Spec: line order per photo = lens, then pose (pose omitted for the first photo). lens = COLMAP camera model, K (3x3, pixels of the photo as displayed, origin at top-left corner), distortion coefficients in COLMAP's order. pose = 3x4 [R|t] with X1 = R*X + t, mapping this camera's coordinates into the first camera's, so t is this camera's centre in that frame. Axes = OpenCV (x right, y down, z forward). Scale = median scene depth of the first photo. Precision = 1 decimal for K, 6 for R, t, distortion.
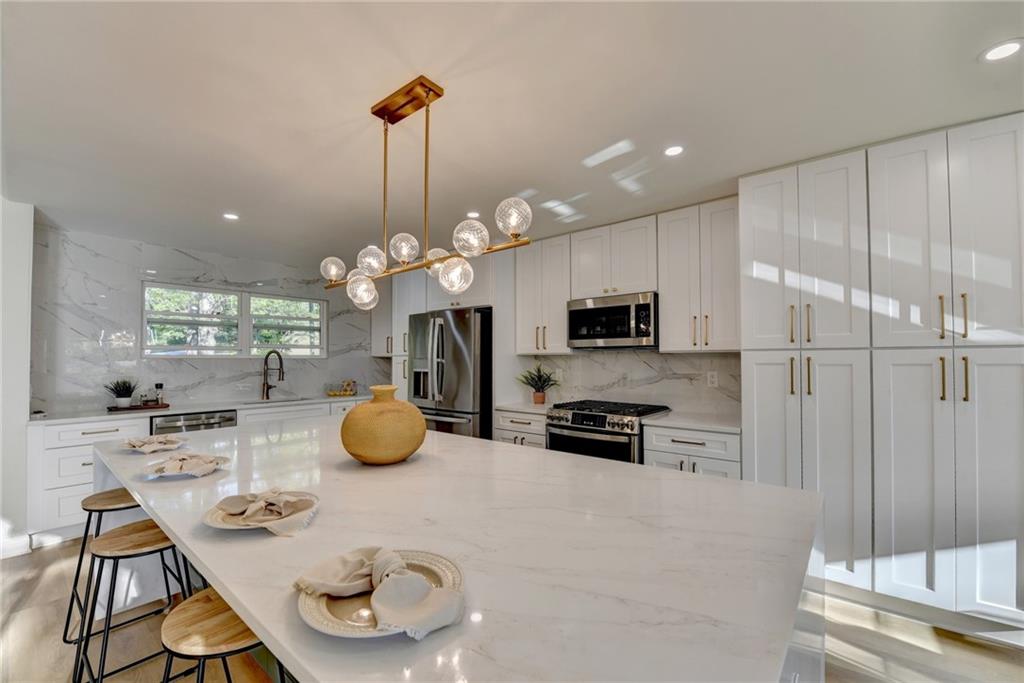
lens RADIAL K [[430.4, 0, 496.7], [0, 430.4, 353.3], [0, 0, 1]] dist [-0.009934, -0.000676]
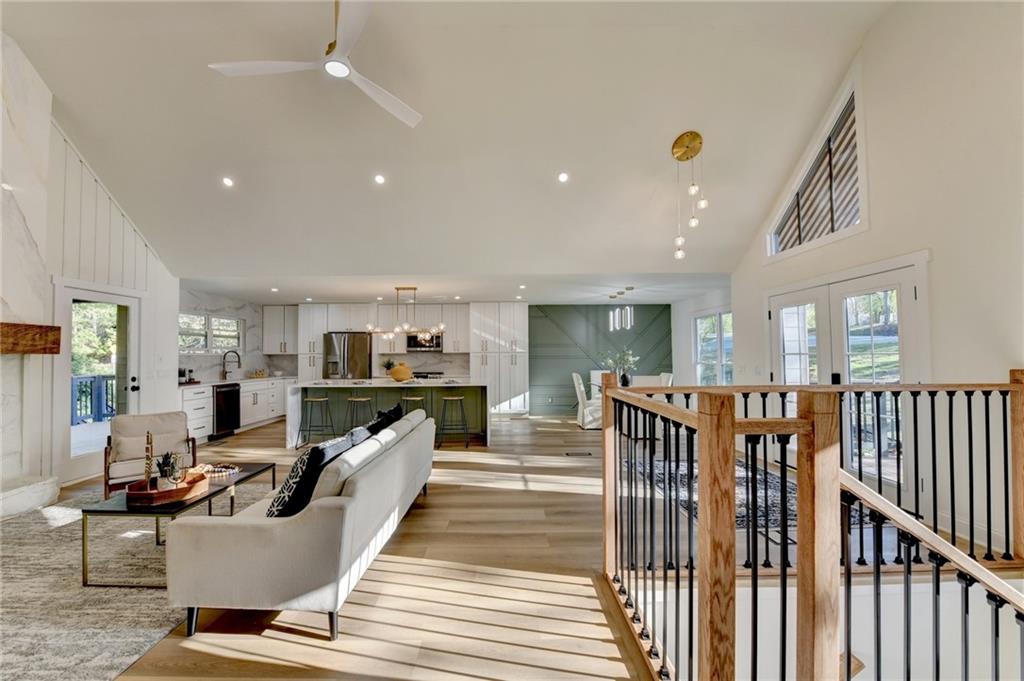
lens RADIAL K [[416.3, 0, 505.9], [0, 416.3, 344.0], [0, 0, 1]] dist [-0.017094, -0.001010]
pose [[0.761928, 0.016821, 0.647443, -1.046487], [-0.004609, 0.999778, -0.020550, -0.006757], [-0.647645, 0.012673, 0.761837, -1.314347]]
